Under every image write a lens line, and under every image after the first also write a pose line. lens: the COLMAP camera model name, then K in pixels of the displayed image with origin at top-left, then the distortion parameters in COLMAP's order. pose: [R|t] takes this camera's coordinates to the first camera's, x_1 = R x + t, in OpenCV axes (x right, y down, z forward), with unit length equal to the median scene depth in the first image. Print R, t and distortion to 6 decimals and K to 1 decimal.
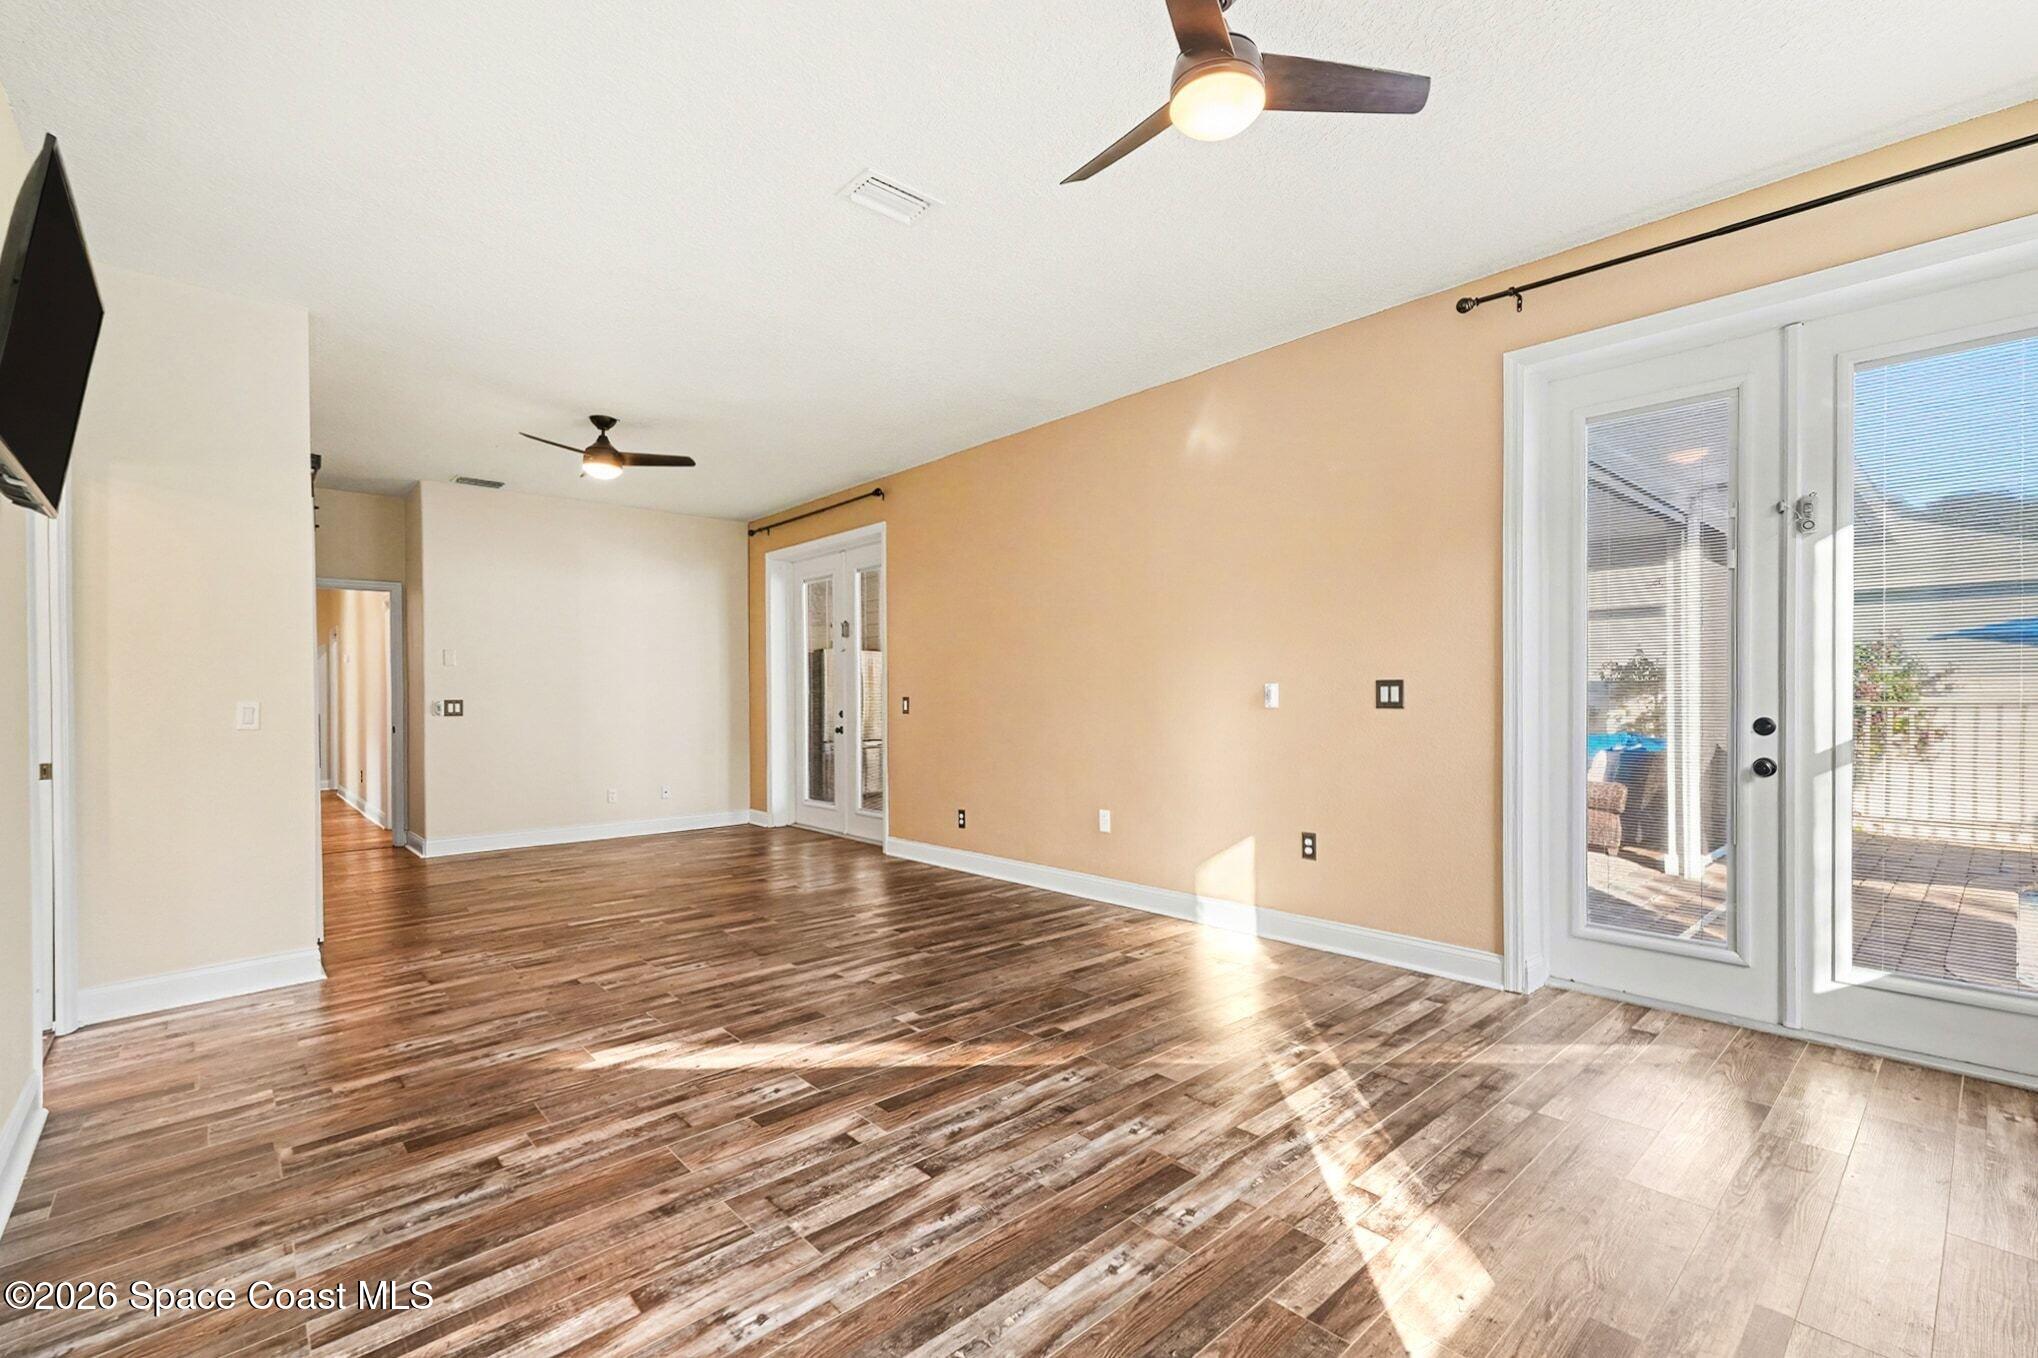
lens RADIAL K [[906.0, 0, 1015.2], [0, 906.0, 709.6], [0, 0, 1]] dist [0.021735, 0.000423]
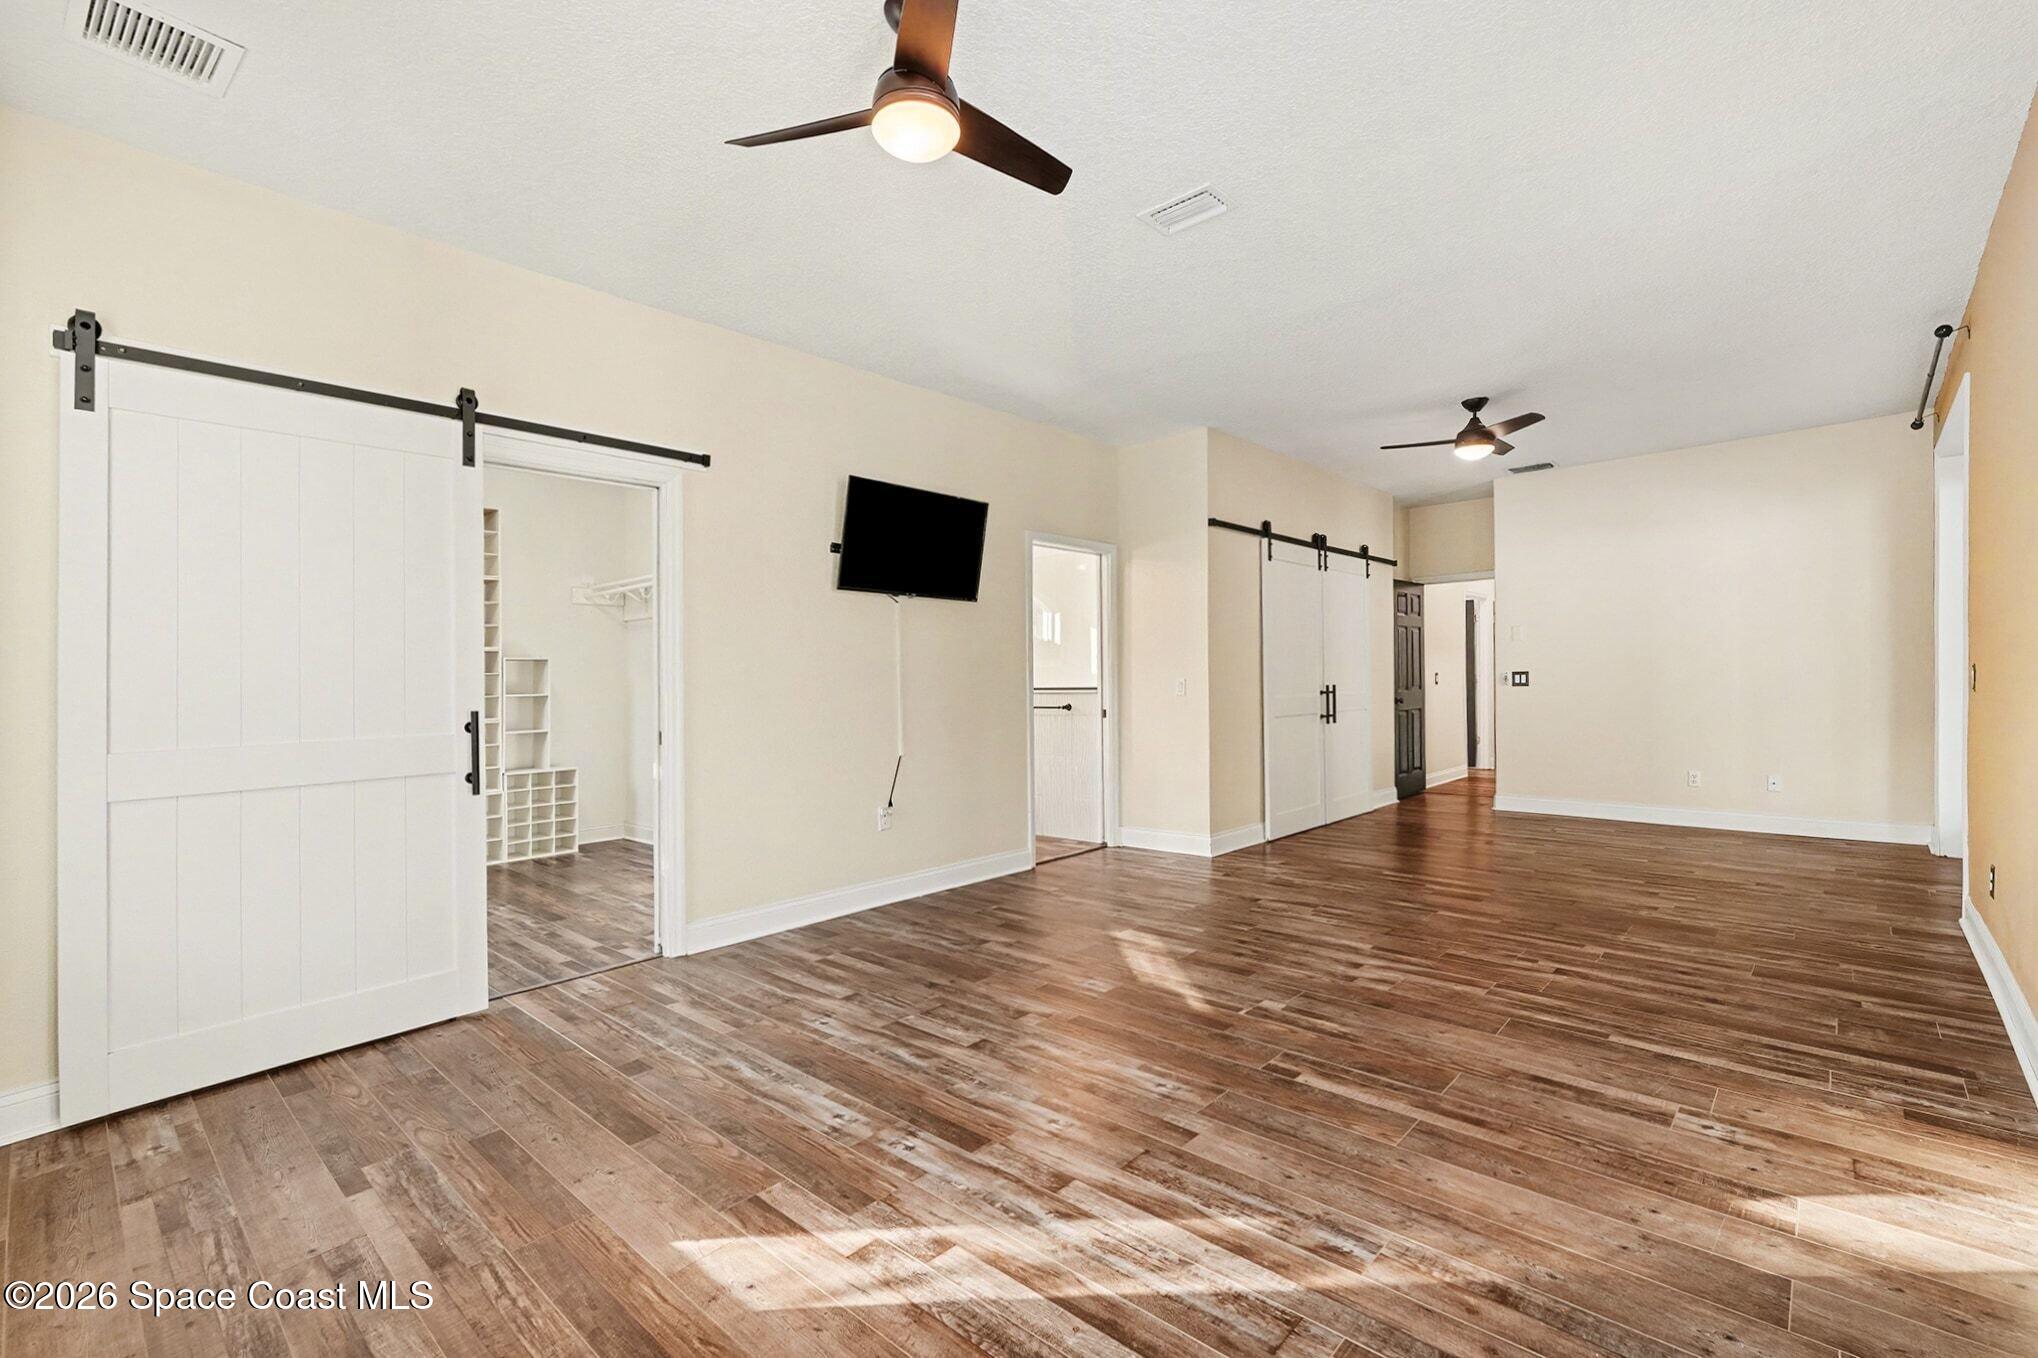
lens RADIAL K [[880.2, 0, 1039.7], [0, 880.2, 686.8], [0, 0, 1]] dist [0.008585, -0.000036]
pose [[0.107275, 0.015857, -0.994103, 0.821273], [-0.000282, 0.999873, 0.015918, -0.019308], [0.994229, -0.001427, 0.107266, 0.674411]]
